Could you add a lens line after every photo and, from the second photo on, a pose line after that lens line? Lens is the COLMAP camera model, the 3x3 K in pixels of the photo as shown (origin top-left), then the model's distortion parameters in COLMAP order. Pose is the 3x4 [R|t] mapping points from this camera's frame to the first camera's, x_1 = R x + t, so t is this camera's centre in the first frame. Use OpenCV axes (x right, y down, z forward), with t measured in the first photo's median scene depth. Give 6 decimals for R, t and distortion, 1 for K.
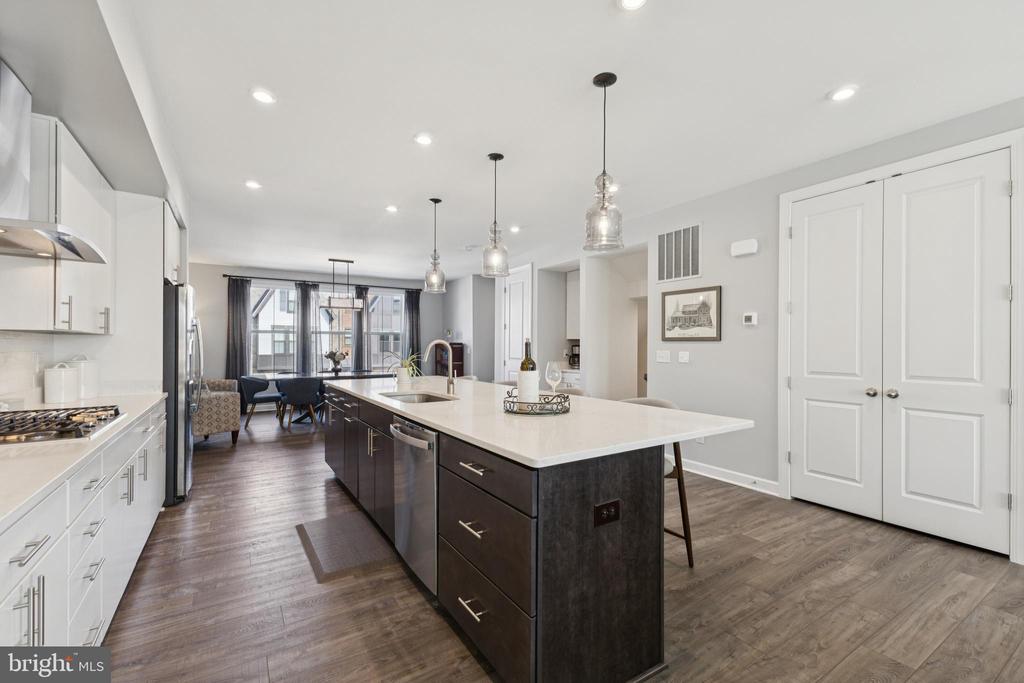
lens RADIAL K [[443.2, 0, 512.0], [0, 443.2, 345.4], [0, 0, 1]] dist [0.012384, 0.000117]
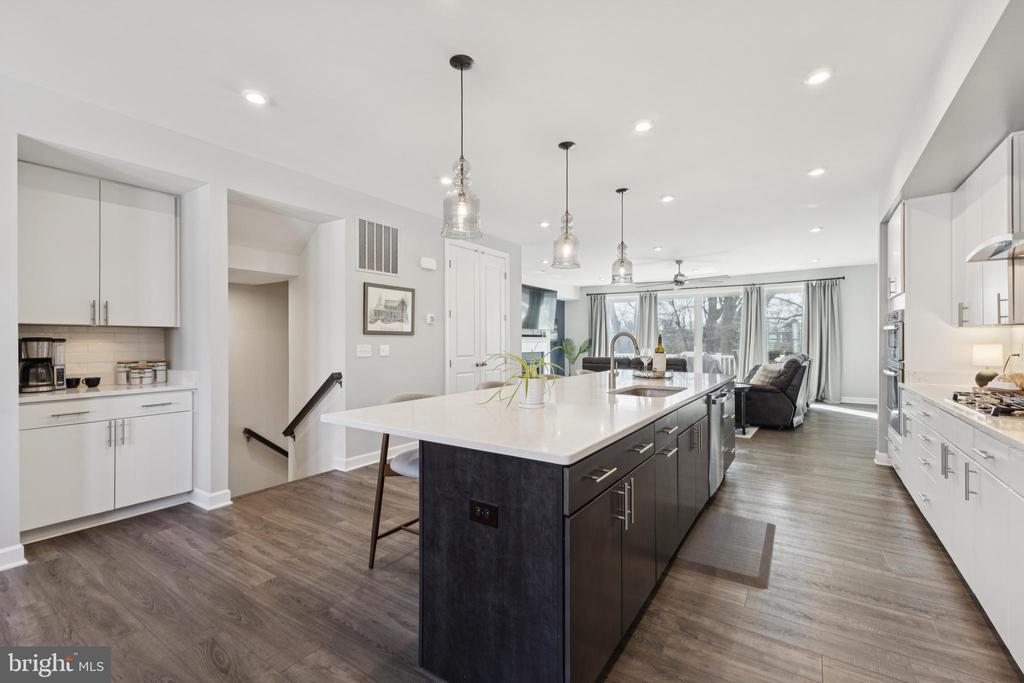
lens RADIAL K [[443.2, 0, 512.0], [0, 443.2, 345.4], [0, 0, 1]] dist [0.012384, 0.000117]
pose [[-0.398774, -0.011175, 0.916981, -0.669188], [-0.000374, 0.999928, 0.012024, 0.002601], [-0.917049, 0.004452, -0.398749, 1.132539]]
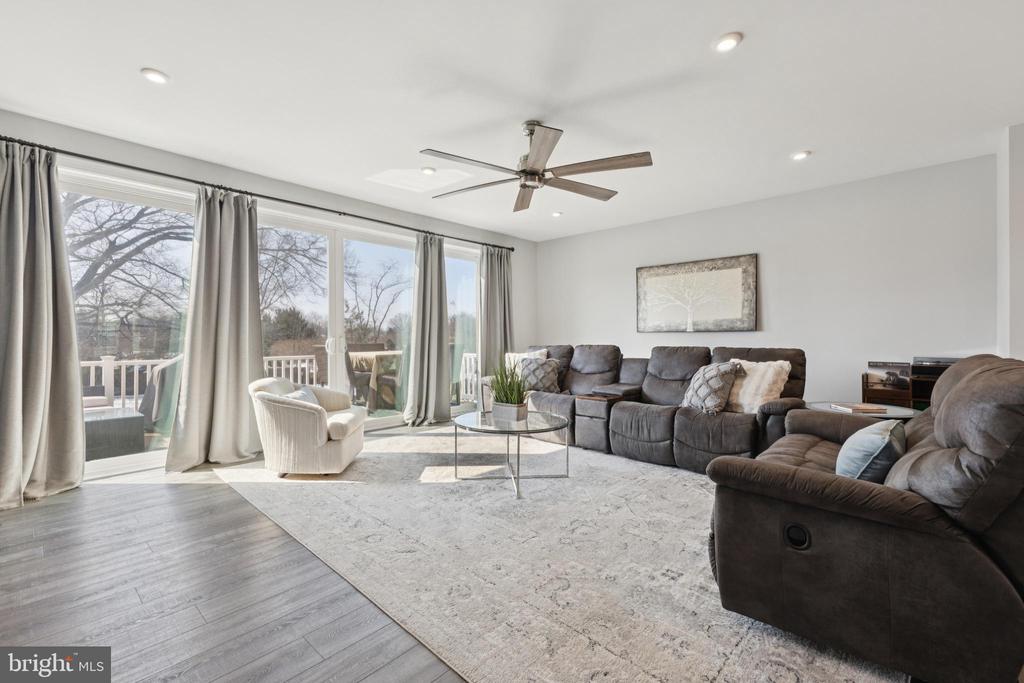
lens RADIAL K [[448.2, 0, 512.0], [0, 448.2, 341.5], [0, 0, 1]] dist [0.029413, 0.000096]
pose [[-0.965556, 0.001204, -0.260194, 0.938462], [-0.000151, 0.999987, 0.005189, 0.037182], [0.260196, 0.005049, -0.965543, 0.511707]]
